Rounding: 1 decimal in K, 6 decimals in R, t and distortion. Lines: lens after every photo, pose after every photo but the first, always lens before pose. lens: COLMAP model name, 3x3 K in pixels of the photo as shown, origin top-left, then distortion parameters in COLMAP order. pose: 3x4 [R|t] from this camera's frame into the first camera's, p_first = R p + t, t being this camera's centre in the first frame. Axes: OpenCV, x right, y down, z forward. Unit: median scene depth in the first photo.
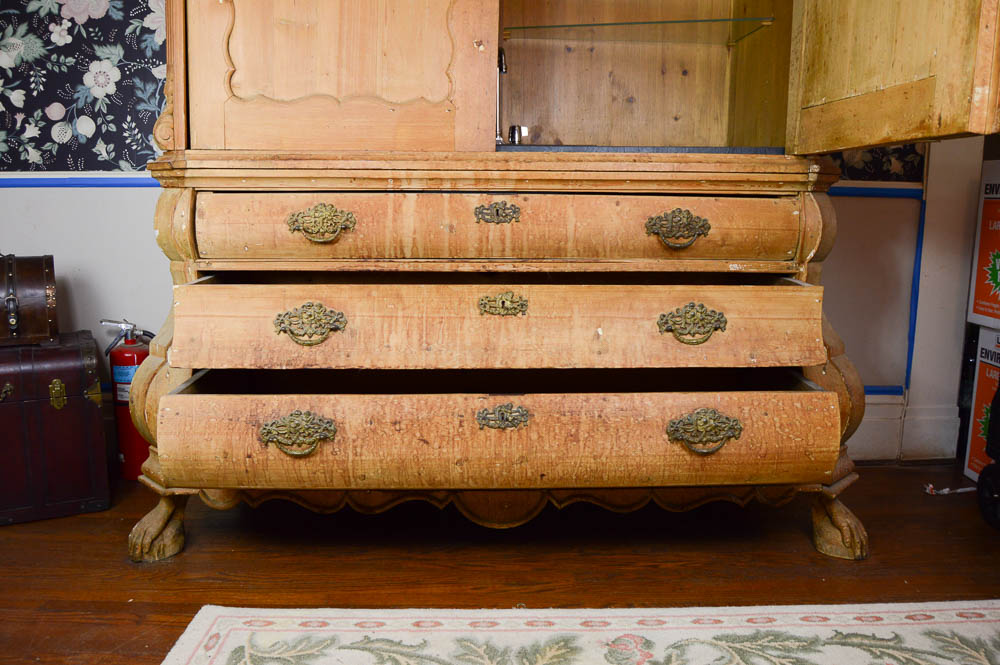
lens RADIAL K [[795.7, 0, 494.9], [0, 795.7, 319.7], [0, 0, 1]] dist [-0.097554, 0.041441]
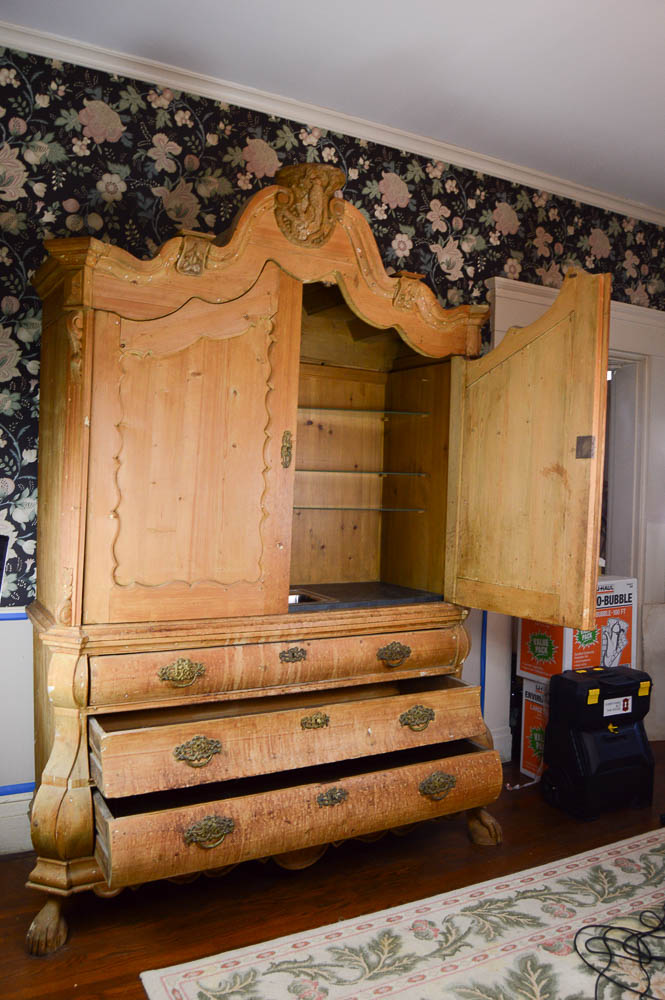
lens RADIAL K [[795.7, 0, 319.9], [0, 795.7, 485.3], [0, 0, 1]] dist [-0.097554, 0.041441]
pose [[0.889917, 0.011617, 0.455974, -0.686131], [0.052547, 0.990408, -0.127789, -0.276572], [-0.453085, 0.137682, 0.880771, -0.421176]]
